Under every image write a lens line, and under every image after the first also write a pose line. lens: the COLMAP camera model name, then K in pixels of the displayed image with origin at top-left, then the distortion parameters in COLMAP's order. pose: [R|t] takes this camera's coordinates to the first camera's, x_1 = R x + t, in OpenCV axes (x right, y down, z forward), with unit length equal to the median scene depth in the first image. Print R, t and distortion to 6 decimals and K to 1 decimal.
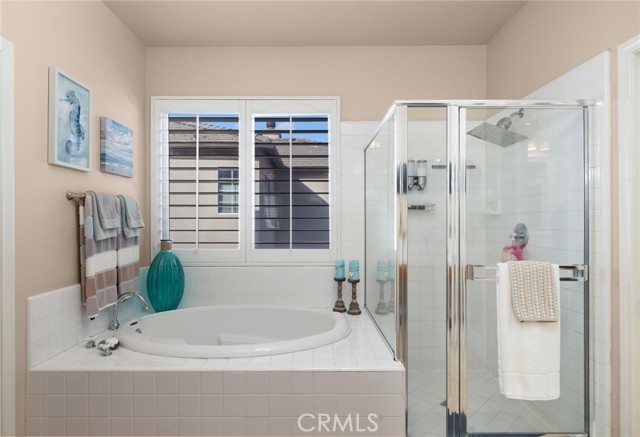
lens RADIAL K [[362.4, 0, 320.0], [0, 362.4, 220.9], [0, 0, 1]] dist [-0.001278, -0.001124]
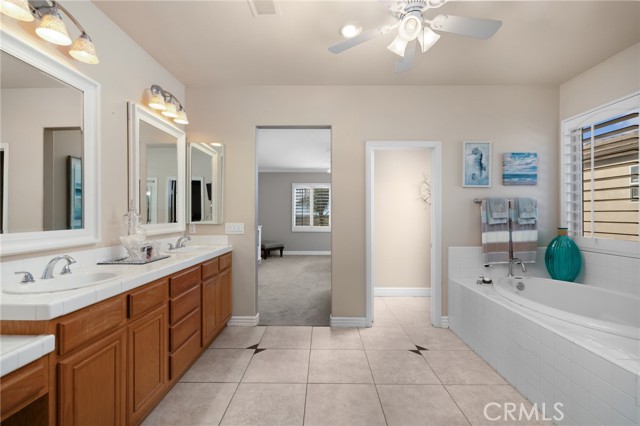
lens RADIAL K [[267.4, 0, 320.4], [0, 267.4, 215.7], [0, 0, 1]] dist [-0.000486, -0.000088]
pose [[-0.023011, -0.000069, -0.999735, 0.698665], [-0.001784, 0.999998, -0.000027, 0.010406], [0.999734, 0.001783, -0.023011, 0.164783]]
